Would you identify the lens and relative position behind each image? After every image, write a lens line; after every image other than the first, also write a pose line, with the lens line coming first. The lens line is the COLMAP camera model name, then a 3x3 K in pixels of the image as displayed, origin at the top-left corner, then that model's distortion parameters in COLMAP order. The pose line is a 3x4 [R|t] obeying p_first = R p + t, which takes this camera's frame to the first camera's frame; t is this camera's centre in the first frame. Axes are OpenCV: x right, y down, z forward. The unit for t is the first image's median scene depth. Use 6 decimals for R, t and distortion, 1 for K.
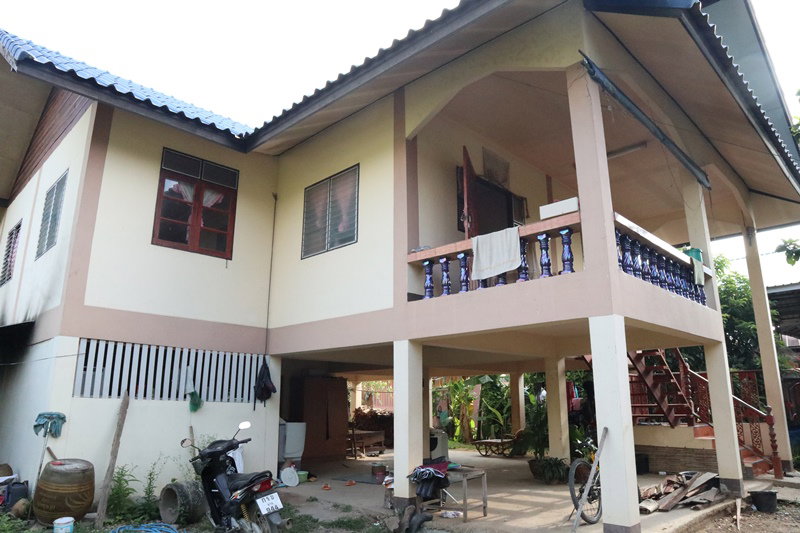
lens RADIAL K [[564.3, 0, 400.0], [0, 564.3, 266.5], [0, 0, 1]] dist [-0.105962, 0.075240]
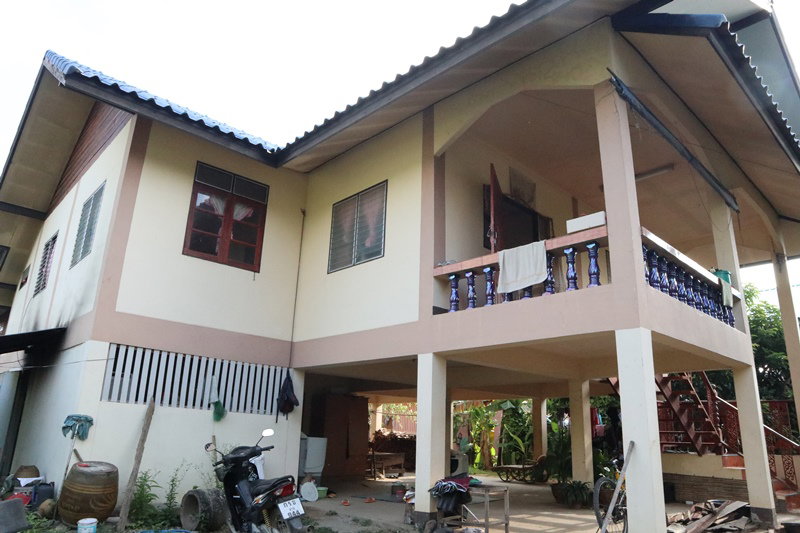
lens RADIAL K [[564.3, 0, 400.0], [0, 564.3, 266.5], [0, 0, 1]] dist [-0.105962, 0.075240]
pose [[0.998953, 0.021836, -0.040201, -0.005851], [-0.023766, 0.998555, -0.048192, 0.023282], [0.039091, 0.049097, 0.998029, -0.008687]]
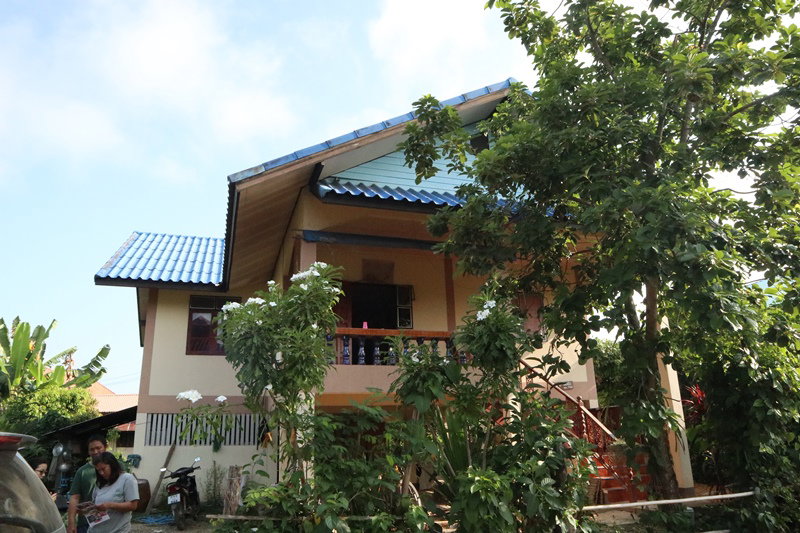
lens RADIAL K [[564.3, 0, 400.0], [0, 564.3, 266.5], [0, 0, 1]] dist [-0.105962, 0.075240]
pose [[0.882851, -0.170116, -0.437762, 1.016867], [0.147842, 0.985372, -0.084761, -0.071385], [0.445777, 0.010112, 0.895087, -0.275037]]
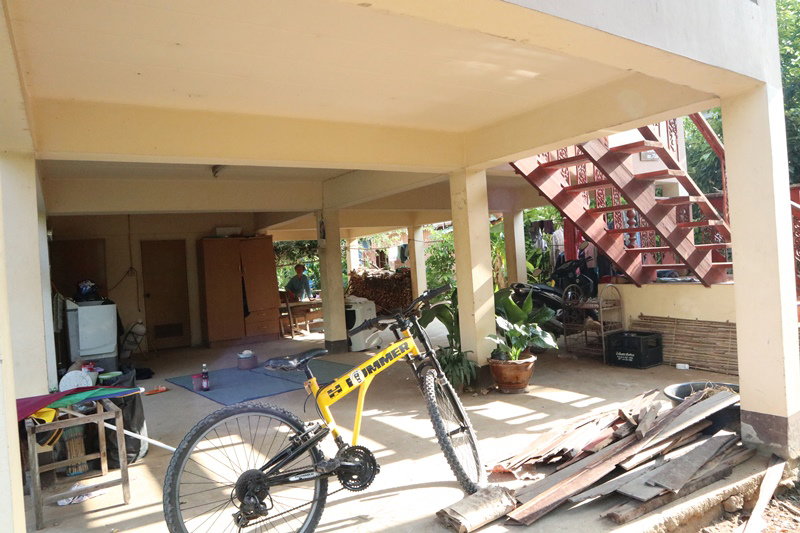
lens RADIAL K [[564.3, 0, 400.0], [0, 564.3, 266.5], [0, 0, 1]] dist [-0.105962, 0.075240]
pose [[0.973818, -0.059667, -0.219358, 0.435755], [0.112282, 0.965268, 0.235903, 0.151396], [0.197664, -0.254356, 0.946695, 0.581291]]
